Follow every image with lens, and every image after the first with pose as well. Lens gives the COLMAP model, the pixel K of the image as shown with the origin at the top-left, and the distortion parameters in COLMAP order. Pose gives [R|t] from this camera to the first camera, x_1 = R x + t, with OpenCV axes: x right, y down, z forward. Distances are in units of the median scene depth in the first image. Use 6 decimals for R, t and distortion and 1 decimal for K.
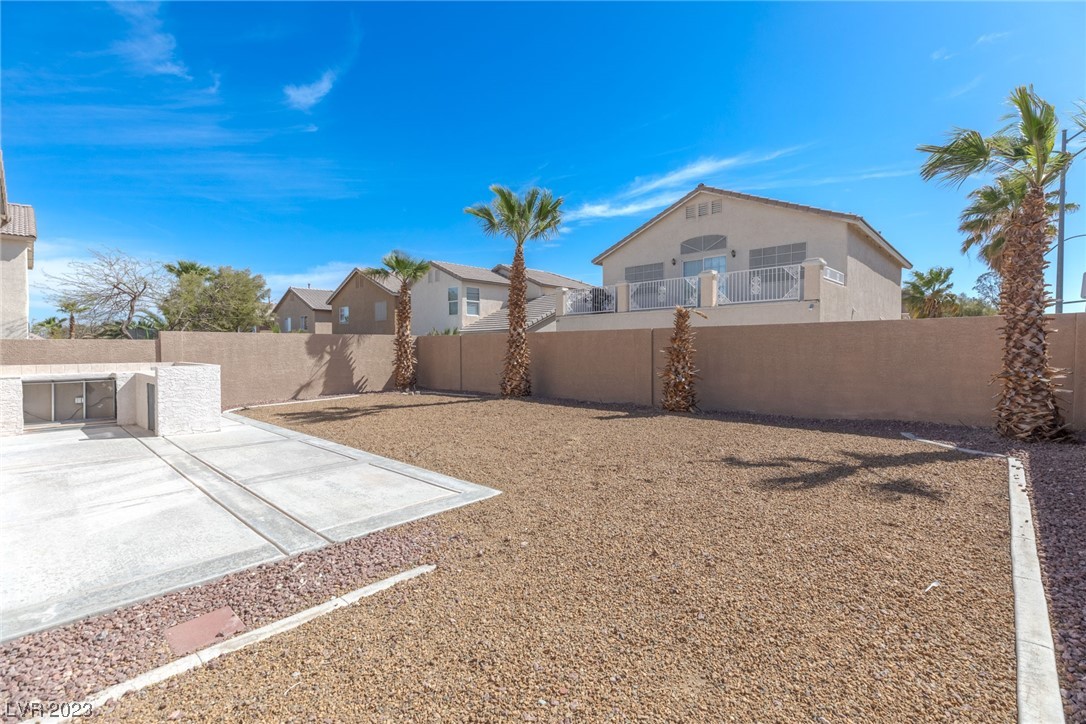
lens RADIAL K [[493.7, 0, 550.0], [0, 493.7, 336.9], [0, 0, 1]] dist [0.001801, 0.000048]
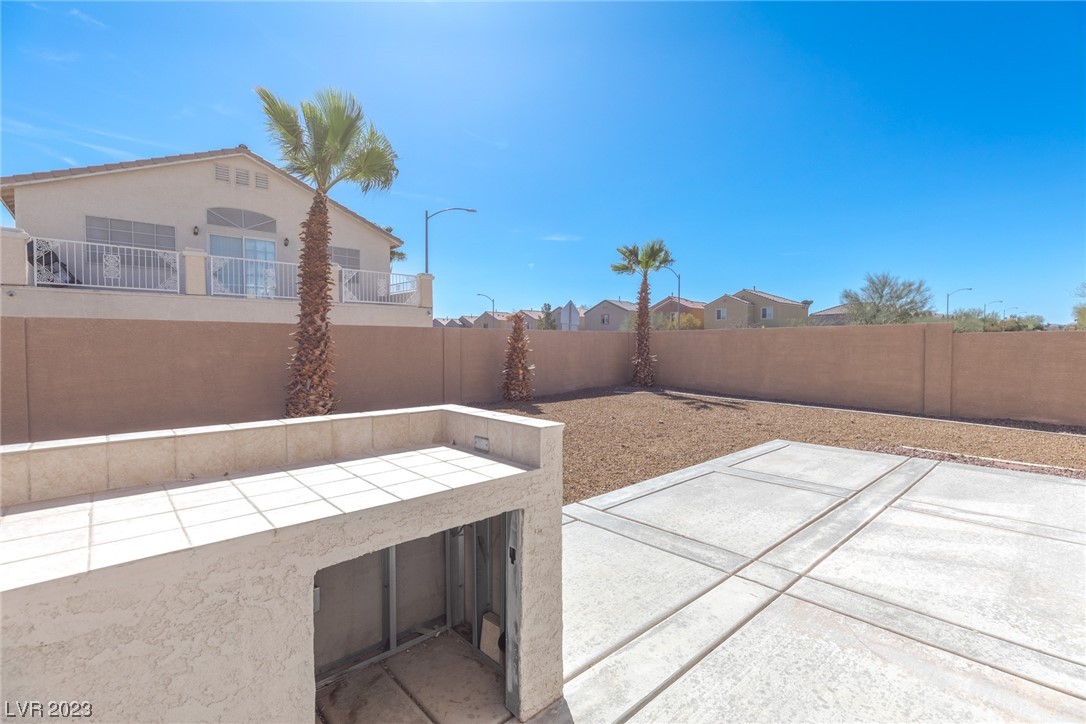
lens RADIAL K [[486.1, 0, 548.8], [0, 486.1, 343.1], [0, 0, 1]] dist [-0.000263, -0.000236]
pose [[0.083045, 0.007715, 0.996516, -0.566811], [-0.020485, 0.999772, -0.006033, 0.011824], [-0.996335, -0.019912, 0.083184, 0.546295]]
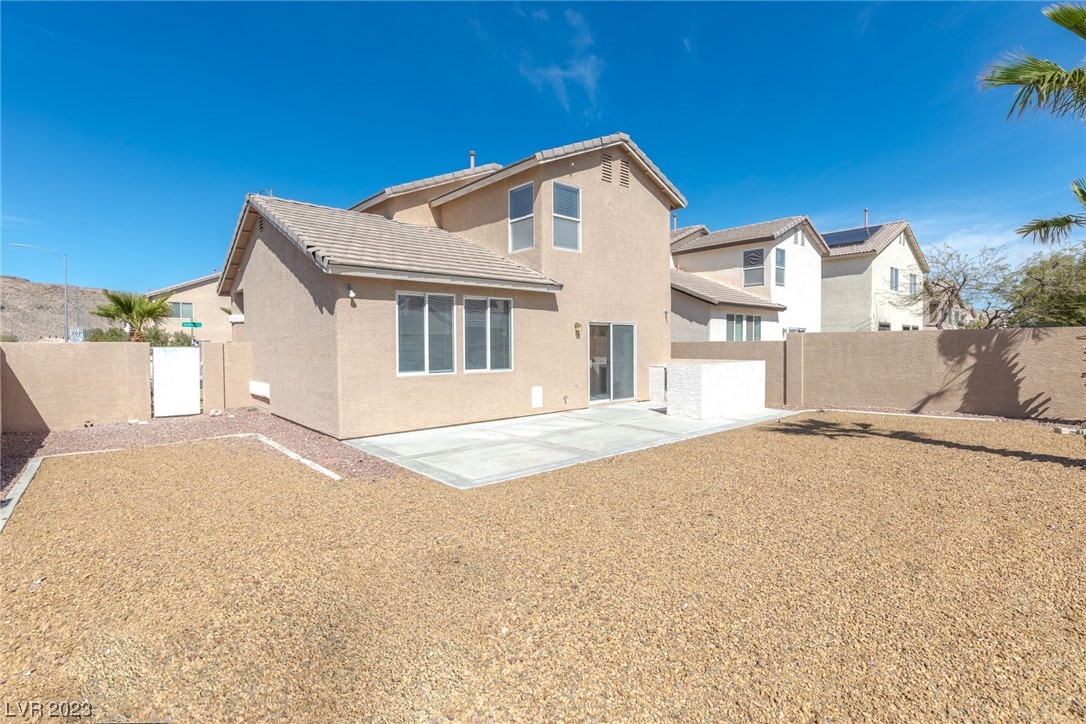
lens RADIAL K [[503.3, 0, 539.5], [0, 503.3, 350.7], [0, 0, 1]] dist [-0.010696, 0.000401]
pose [[-0.116648, 0.019311, -0.992986, 0.341756], [0.029520, 0.999437, 0.015969, -0.004394], [0.992735, -0.027450, -0.117152, 0.444506]]
